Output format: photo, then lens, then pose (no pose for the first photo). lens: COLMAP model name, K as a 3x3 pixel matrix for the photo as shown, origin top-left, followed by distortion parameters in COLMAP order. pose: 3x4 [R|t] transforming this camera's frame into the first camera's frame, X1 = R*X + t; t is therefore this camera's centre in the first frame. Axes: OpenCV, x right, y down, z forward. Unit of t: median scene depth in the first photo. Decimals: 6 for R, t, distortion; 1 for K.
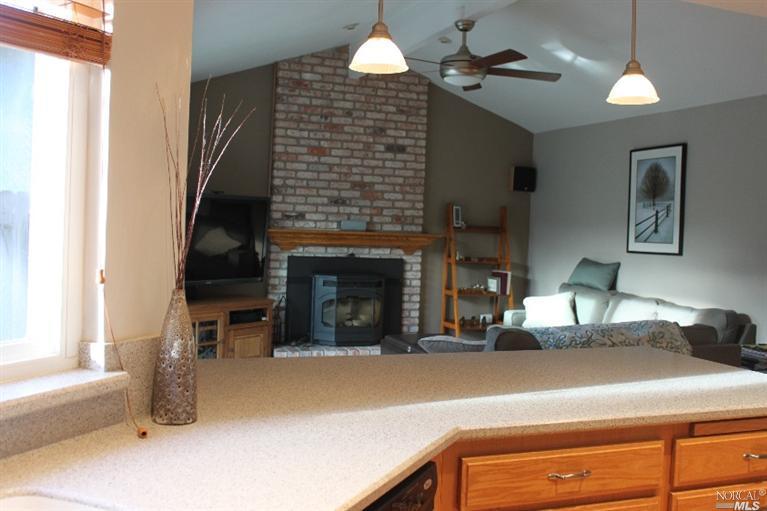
lens RADIAL K [[793.9, 0, 383.5], [0, 793.9, 255.5], [0, 0, 1]] dist [-0.080573, 0.035882]
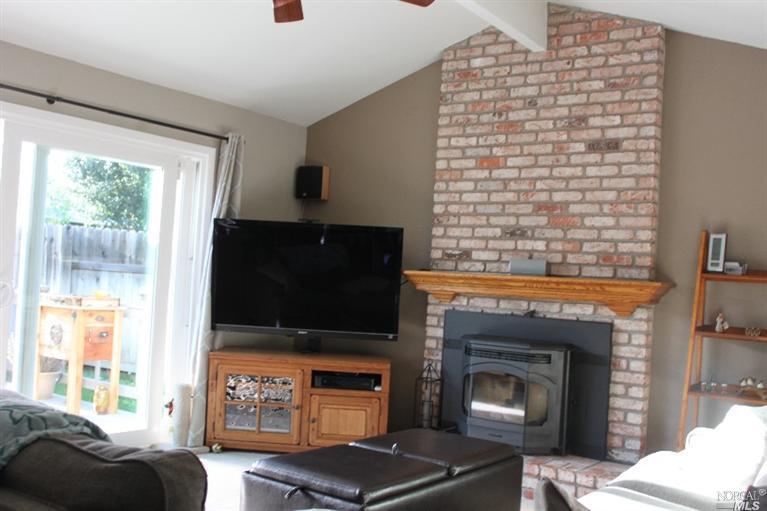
lens RADIAL K [[793.9, 0, 383.5], [0, 793.9, 255.5], [0, 0, 1]] dist [-0.080573, 0.035882]
pose [[0.565033, -0.032643, -0.824422, 0.436380], [-0.073781, 0.993215, -0.089893, 0.020382], [0.821763, 0.111619, 0.558791, 0.530544]]
